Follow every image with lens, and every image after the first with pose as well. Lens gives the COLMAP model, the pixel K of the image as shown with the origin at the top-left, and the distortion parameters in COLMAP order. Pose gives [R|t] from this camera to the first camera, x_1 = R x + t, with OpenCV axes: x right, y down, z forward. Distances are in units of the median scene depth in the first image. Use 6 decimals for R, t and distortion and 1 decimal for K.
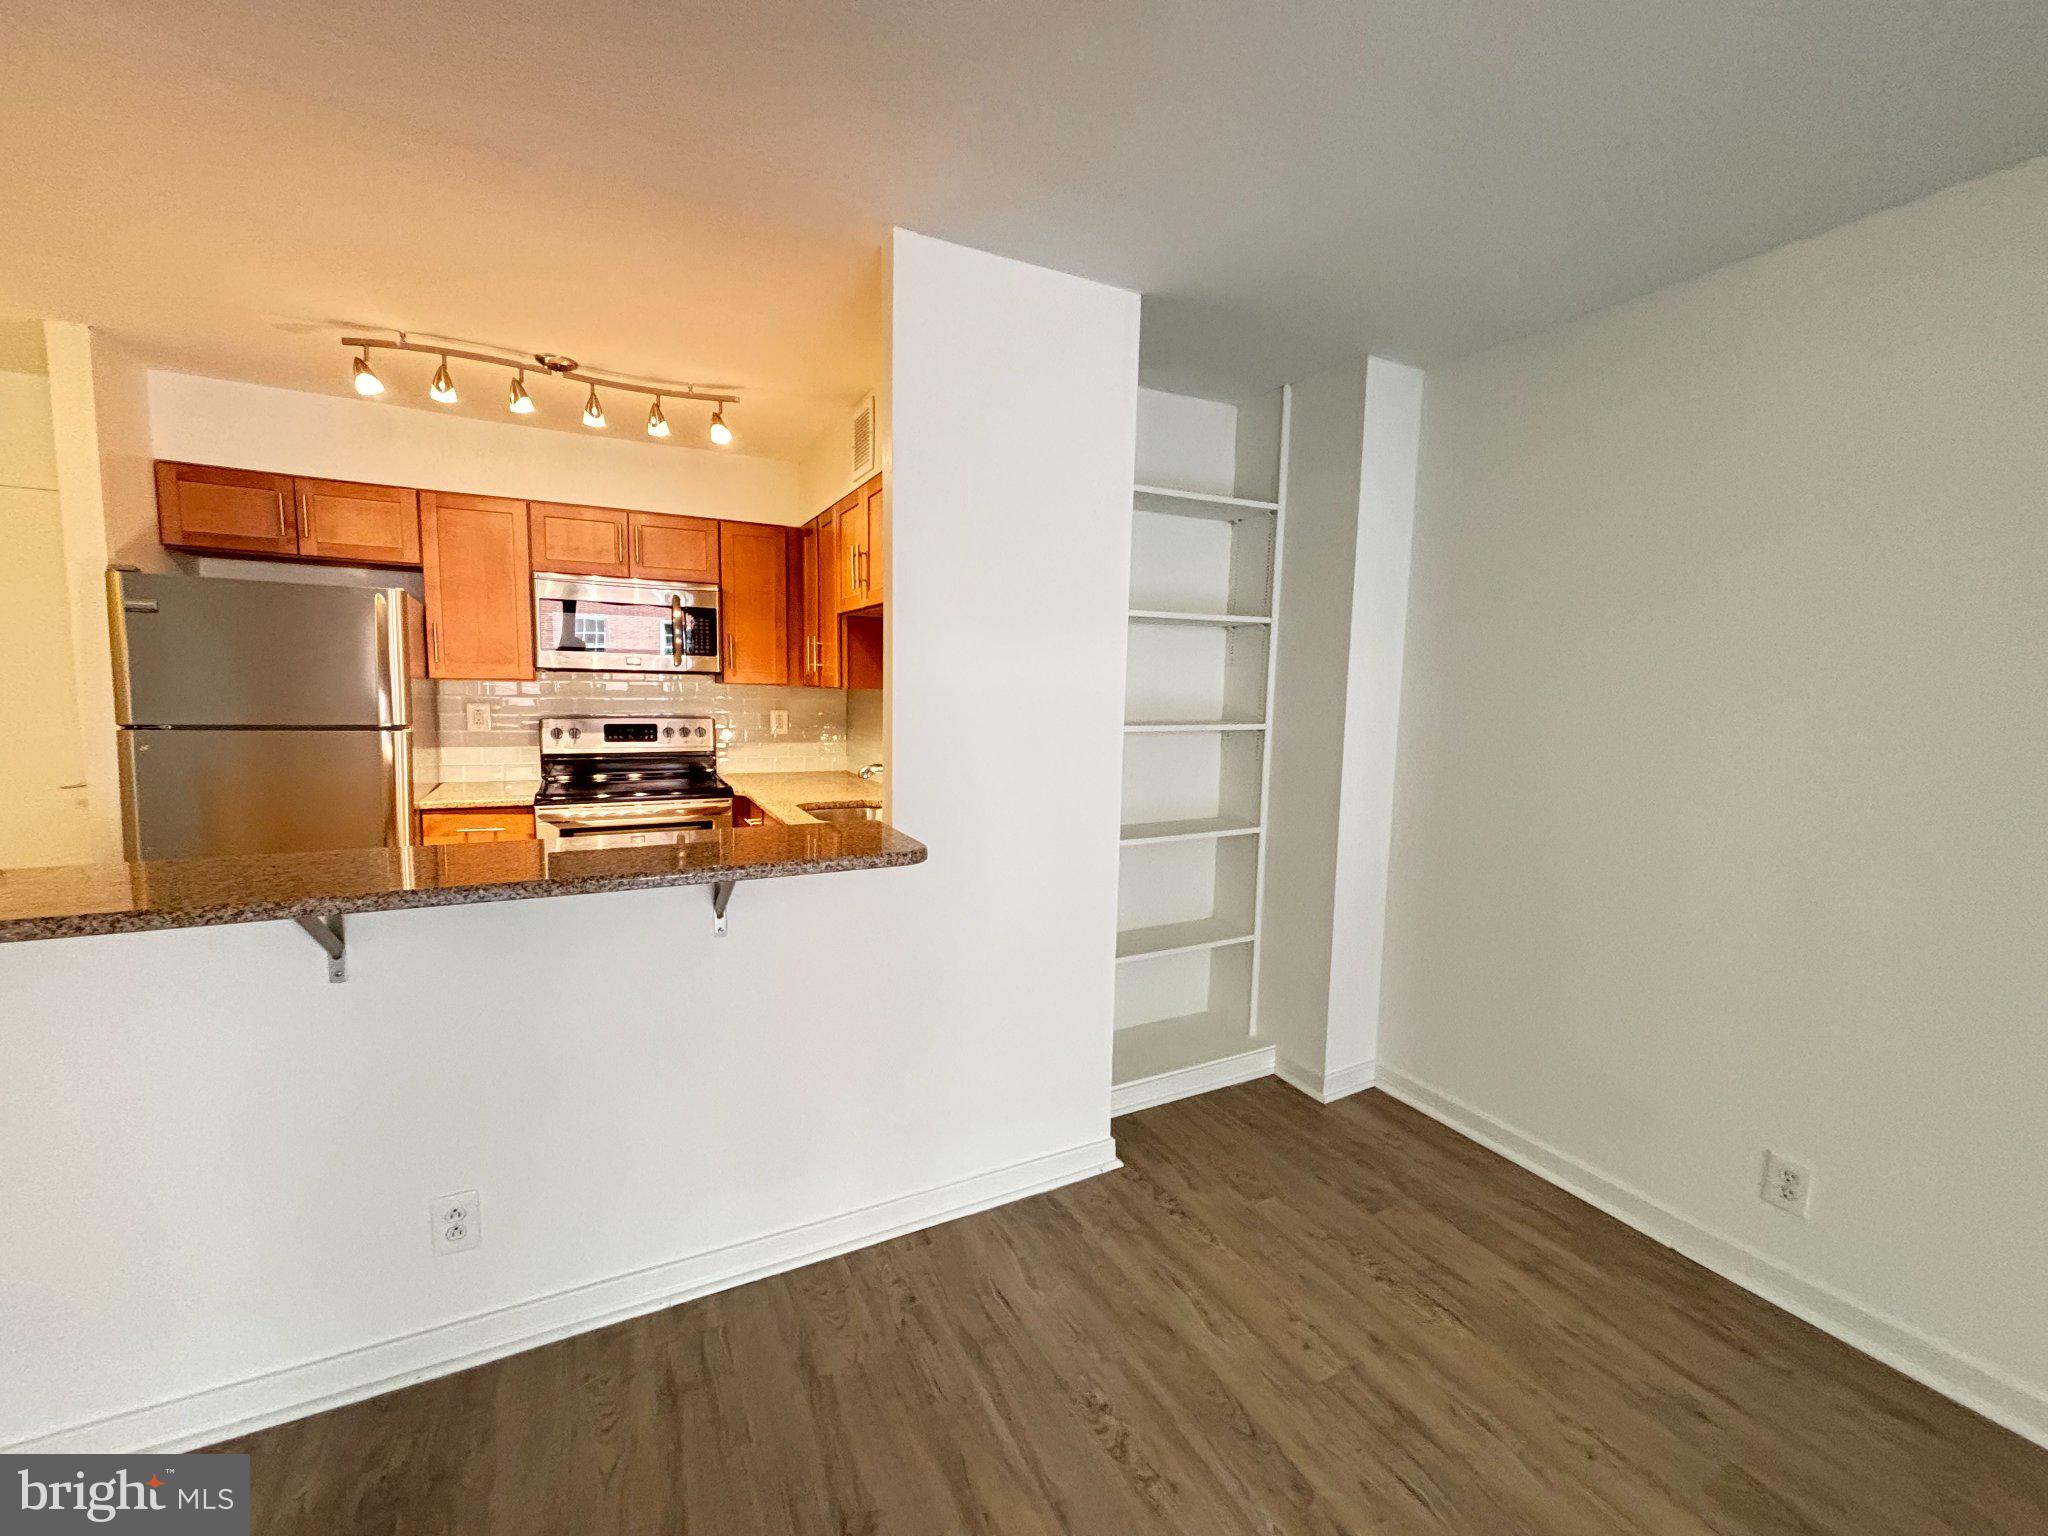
lens RADIAL K [[823.9, 0, 1026.4], [0, 823.9, 768.5], [0, 0, 1]] dist [-0.004028, -0.001019]
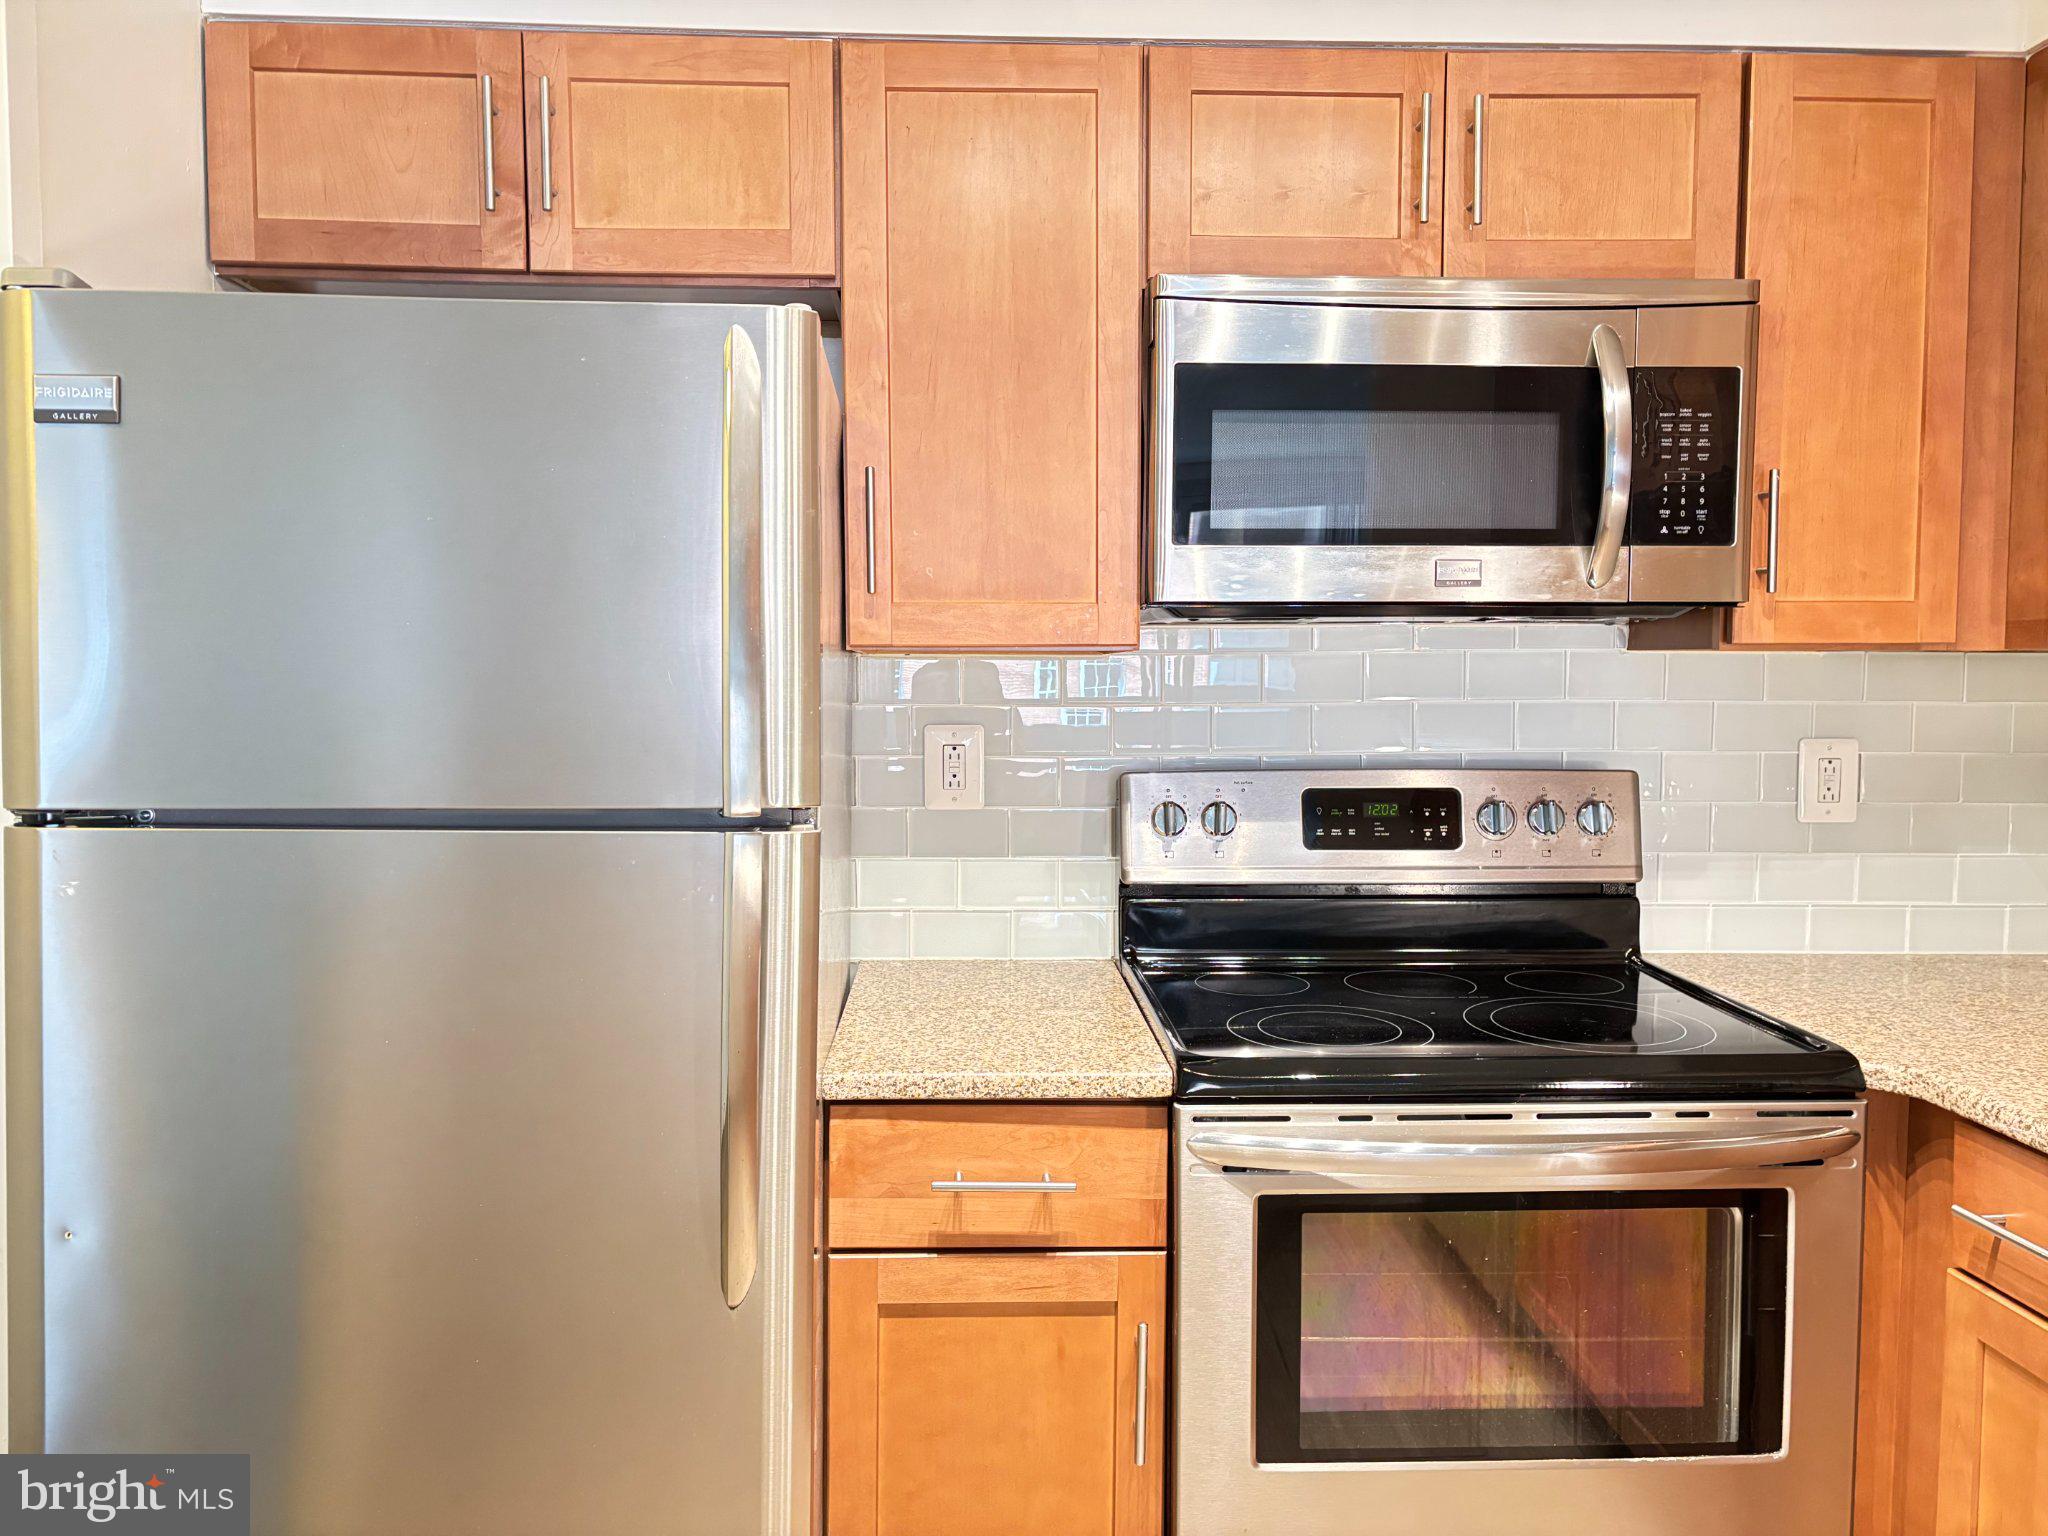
lens RADIAL K [[1548.5, 0, 1015.9], [0, 1548.5, 752.1], [0, 0, 1]] dist [0.043973, -0.053428]
pose [[0.903088, 0.002505, -0.429448, -0.407434], [-0.025645, 0.998513, -0.048103, -0.041861], [0.428689, 0.054455, 0.901809, 0.489373]]
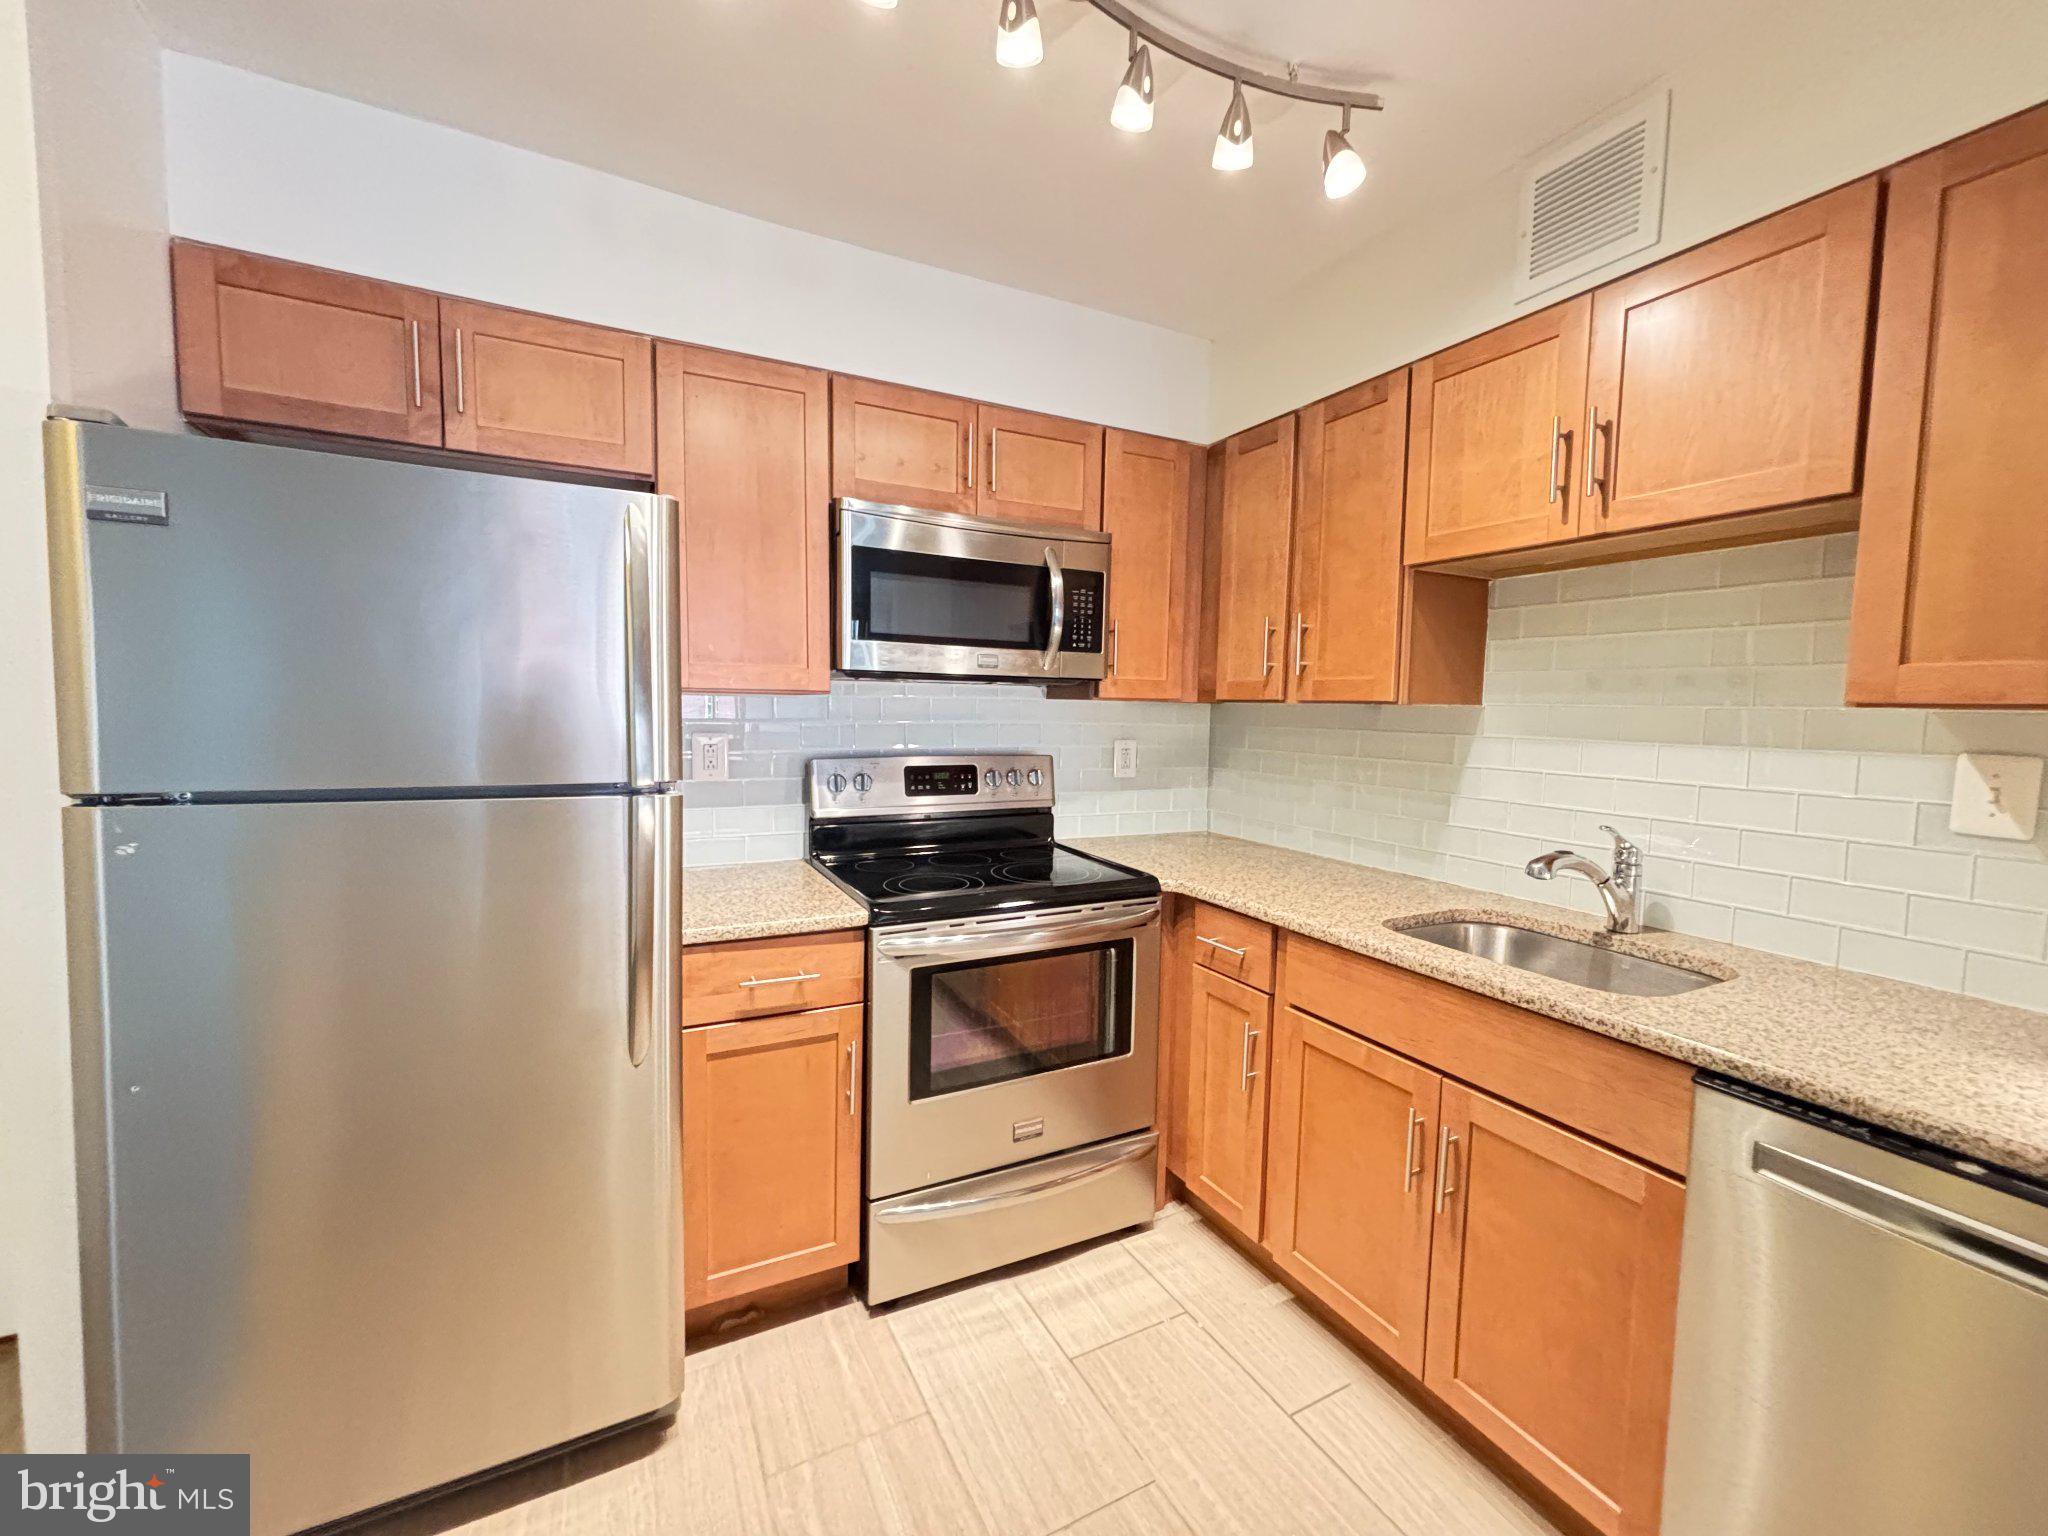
lens RADIAL K [[823.9, 0, 1023.3], [0, 823.9, 767.3], [0, 0, 1]] dist [-0.004028, -0.001019]
pose [[0.999934, -0.002946, -0.011092, -0.471237], [0.002644, 0.999627, -0.027185, -0.040993], [0.011168, 0.027154, 0.999569, 0.449213]]
